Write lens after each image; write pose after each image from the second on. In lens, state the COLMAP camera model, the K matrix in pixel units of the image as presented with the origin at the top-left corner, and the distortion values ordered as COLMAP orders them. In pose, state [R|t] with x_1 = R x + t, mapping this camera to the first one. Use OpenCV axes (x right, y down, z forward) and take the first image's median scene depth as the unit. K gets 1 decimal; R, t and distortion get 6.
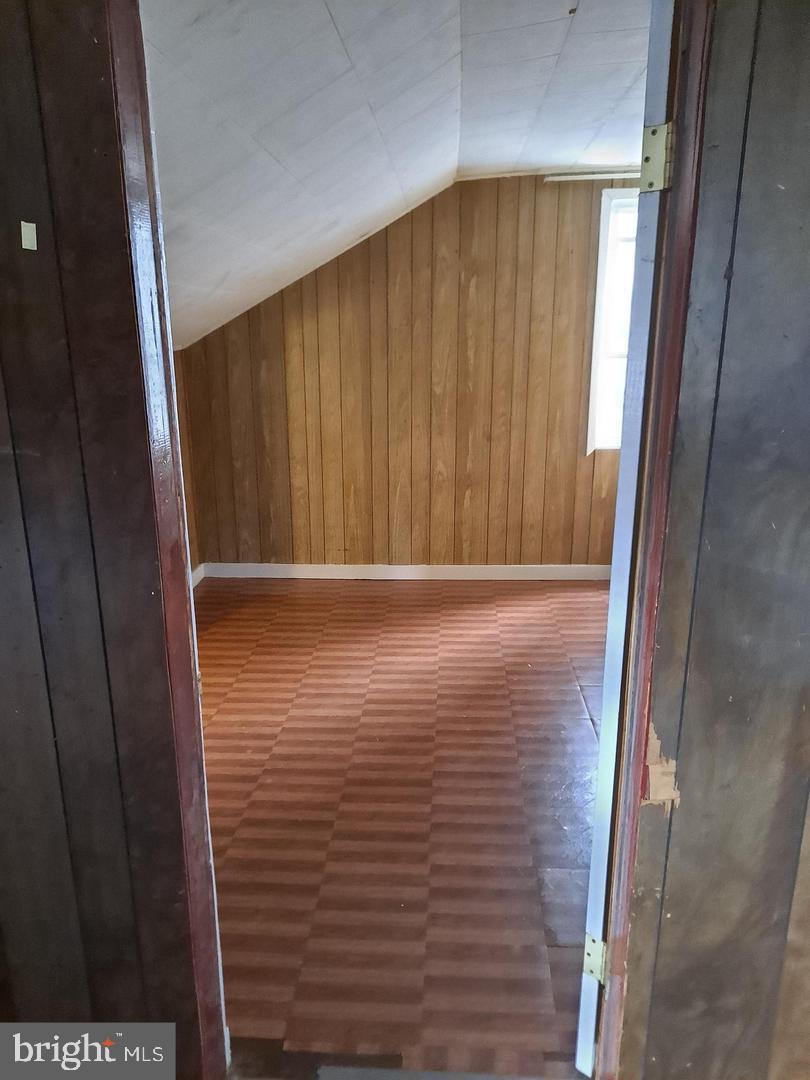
lens RADIAL K [[804.2, 0, 401.1], [0, 804.2, 542.2], [0, 0, 1]] dist [0.046411, -0.036999]
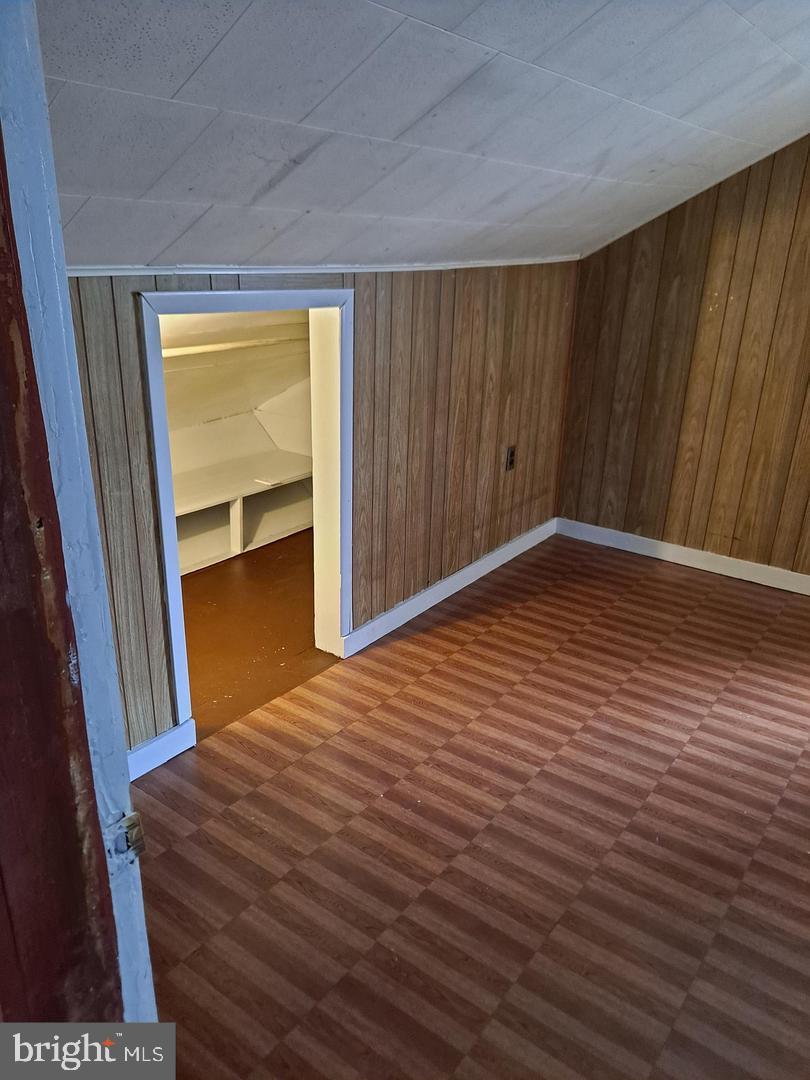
lens RADIAL K [[804.2, 0, 408.4], [0, 804.2, 538.4], [0, 0, 1]] dist [0.046411, -0.036999]
pose [[0.841428, 0.217351, -0.494730, 0.068801], [-0.170369, 0.975551, 0.138832, -0.060554], [0.512809, -0.032530, 0.857886, 0.253937]]
